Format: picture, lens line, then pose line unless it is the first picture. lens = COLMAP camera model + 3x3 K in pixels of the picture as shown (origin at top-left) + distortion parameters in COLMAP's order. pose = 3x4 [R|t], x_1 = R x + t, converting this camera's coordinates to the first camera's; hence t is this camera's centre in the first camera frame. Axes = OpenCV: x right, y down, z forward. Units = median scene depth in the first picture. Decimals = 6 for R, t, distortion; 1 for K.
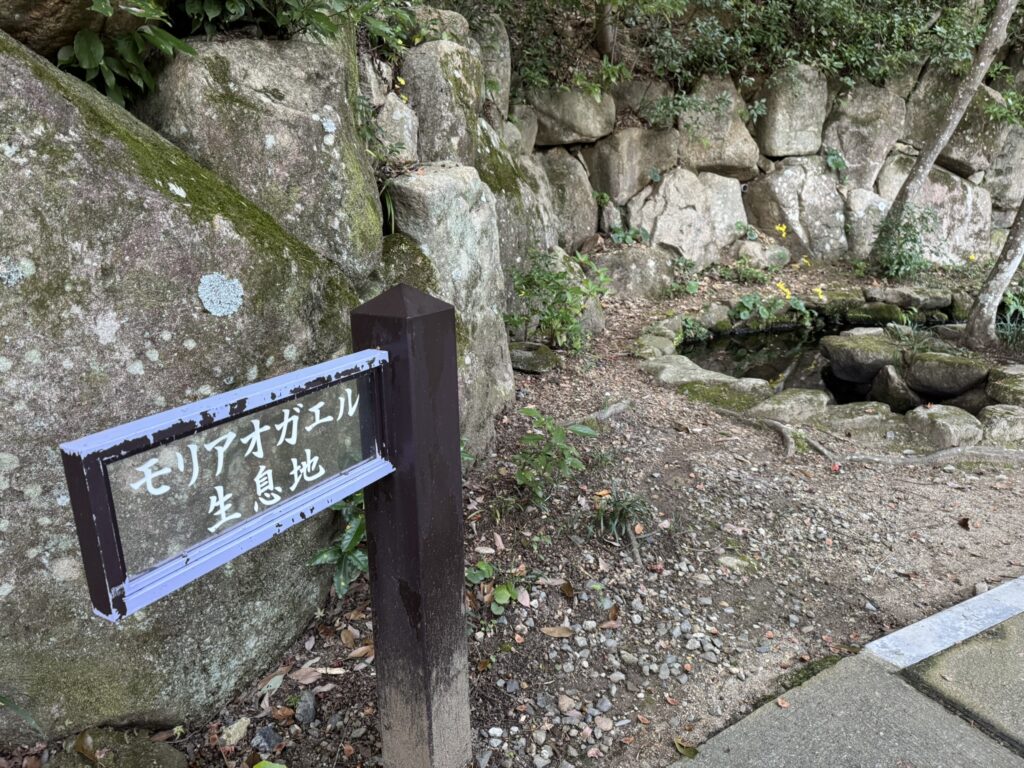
lens RADIAL K [[730.0, 0, 512.3], [0, 730.0, 385.4], [0, 0, 1]] dist [0.012150, 0.003321]
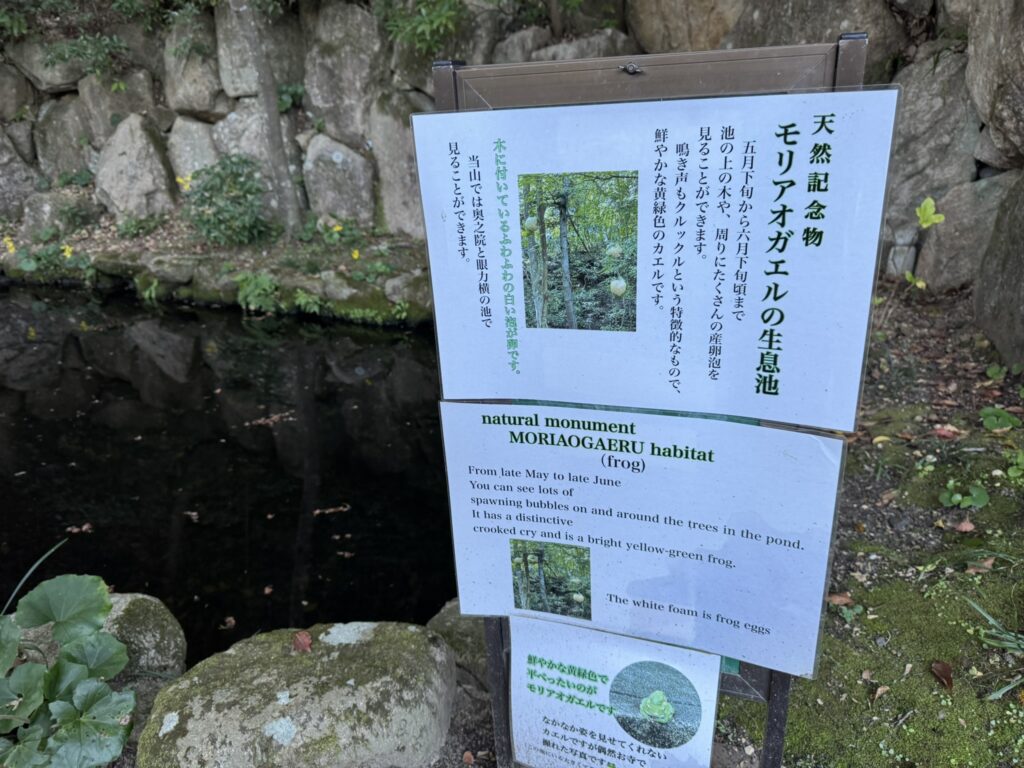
lens RADIAL K [[730.0, 0, 513.1], [0, 730.0, 383.3], [0, 0, 1]] dist [0.012150, 0.003321]
pose [[0.793777, 0.207192, -0.571830, 1.247298], [-0.138280, 0.977044, 0.162062, -0.164395], [0.592281, -0.049569, 0.804206, 0.465934]]
